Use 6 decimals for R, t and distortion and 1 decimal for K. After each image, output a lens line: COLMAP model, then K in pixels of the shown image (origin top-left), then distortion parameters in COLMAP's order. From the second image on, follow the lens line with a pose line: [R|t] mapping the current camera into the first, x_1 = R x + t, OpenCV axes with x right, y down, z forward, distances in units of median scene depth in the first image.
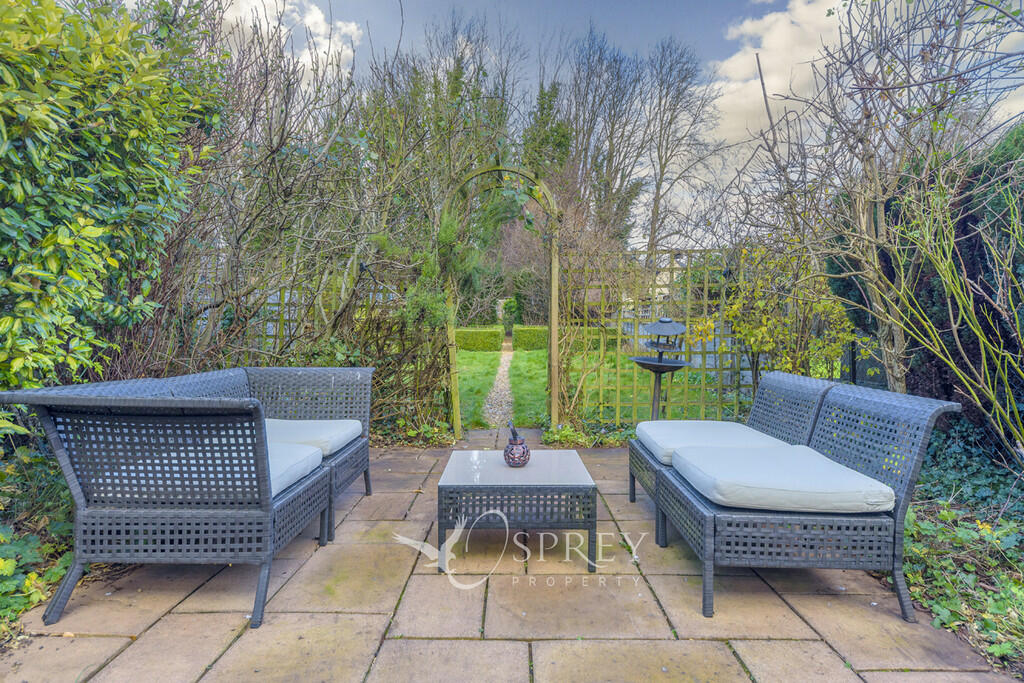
lens RADIAL K [[562.0, 0, 513.1], [0, 562.0, 338.1], [0, 0, 1]] dist [0.000479, 0.000041]
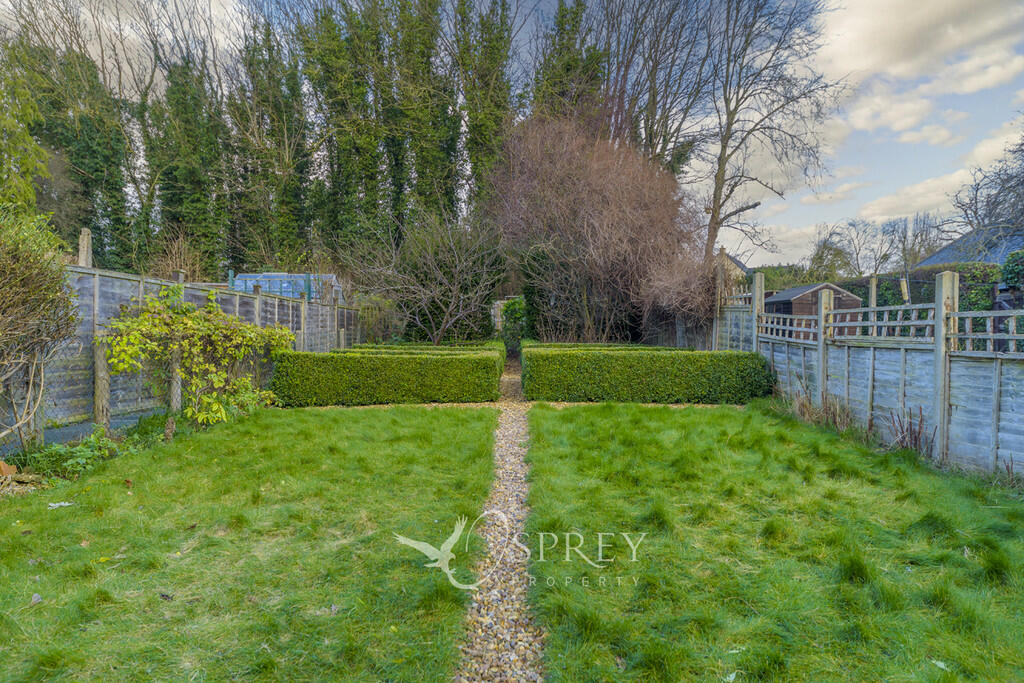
lens RADIAL K [[706.7, 0, 511.0], [0, 706.7, 342.1], [0, 0, 1]] dist [-0.000841, -0.000238]
pose [[0.999941, 0.008815, -0.006306, -0.002089], [-0.008890, 0.999888, -0.012015, -0.005644], [0.006199, 0.012071, 0.999908, 0.118618]]
